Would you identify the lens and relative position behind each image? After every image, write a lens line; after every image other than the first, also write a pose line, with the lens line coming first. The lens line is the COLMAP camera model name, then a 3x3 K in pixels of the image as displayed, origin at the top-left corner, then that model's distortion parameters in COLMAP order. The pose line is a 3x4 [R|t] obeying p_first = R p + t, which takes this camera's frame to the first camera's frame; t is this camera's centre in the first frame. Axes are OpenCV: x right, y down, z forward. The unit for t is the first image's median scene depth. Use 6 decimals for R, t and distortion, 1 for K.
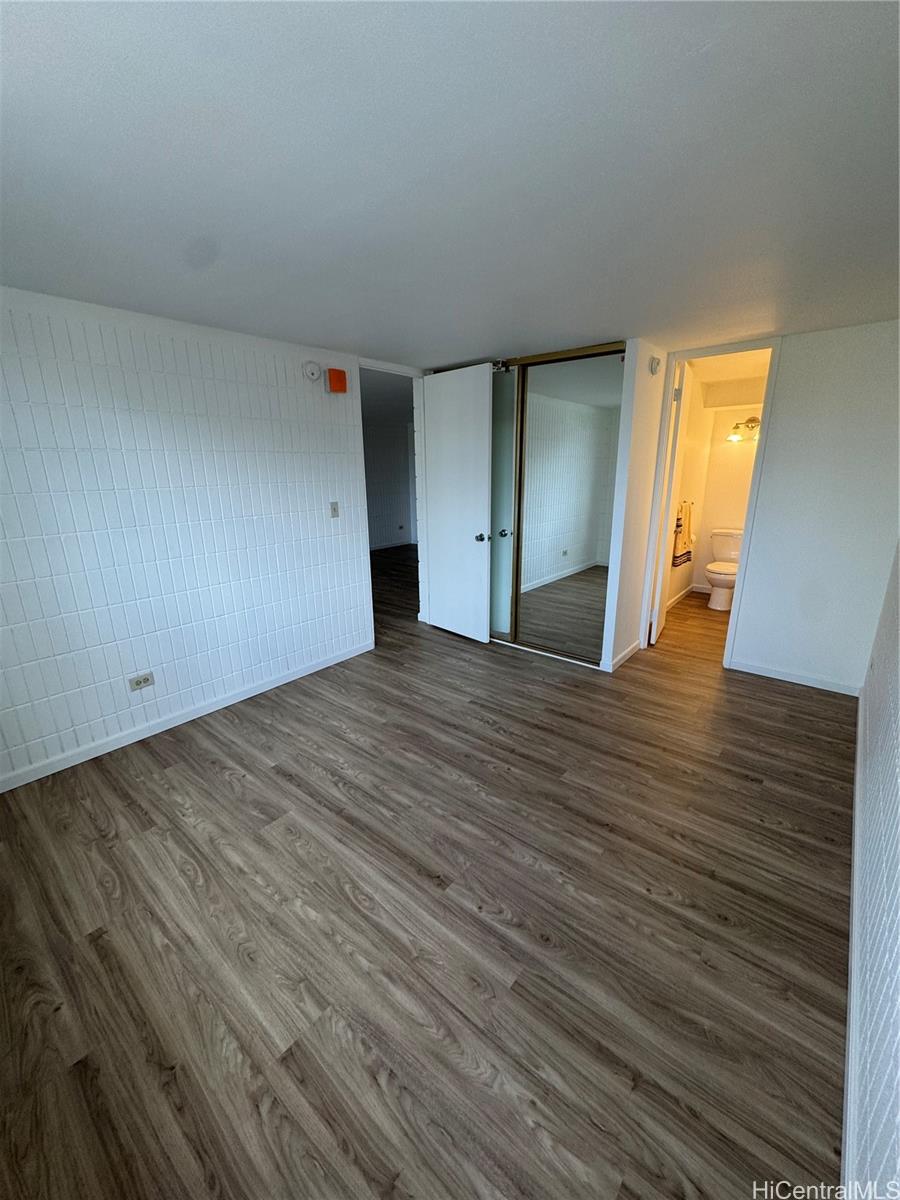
lens RADIAL K [[481.5, 0, 451.2], [0, 481.5, 600.9], [0, 0, 1]] dist [-0.001082, 0.000057]
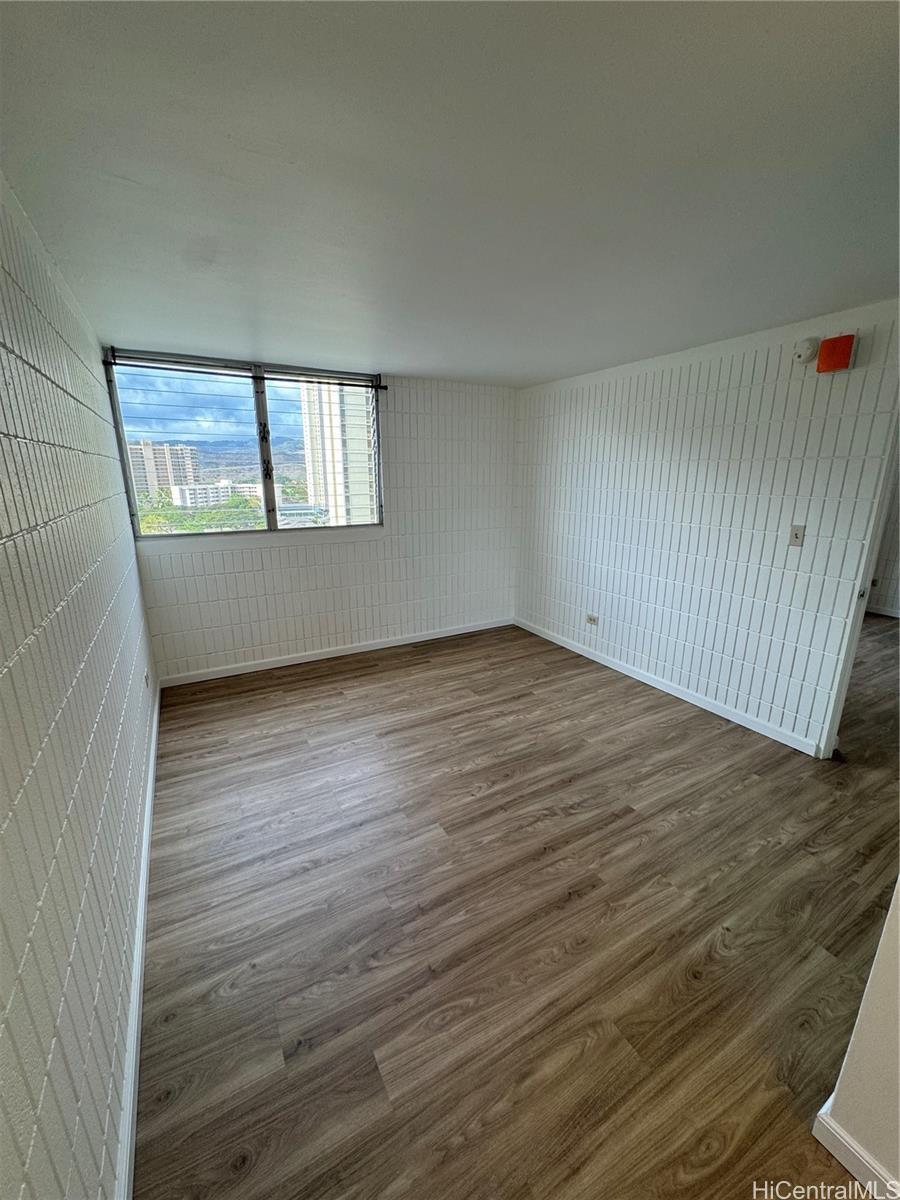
lens RADIAL K [[481.5, 0, 450.2], [0, 481.5, 599.9], [0, 0, 1]] dist [-0.001082, 0.000057]
pose [[-0.361707, 0.251739, -0.897661, 0.811816], [-0.249310, 0.901670, 0.353321, -0.296080], [0.898339, 0.351594, -0.263379, 0.974187]]
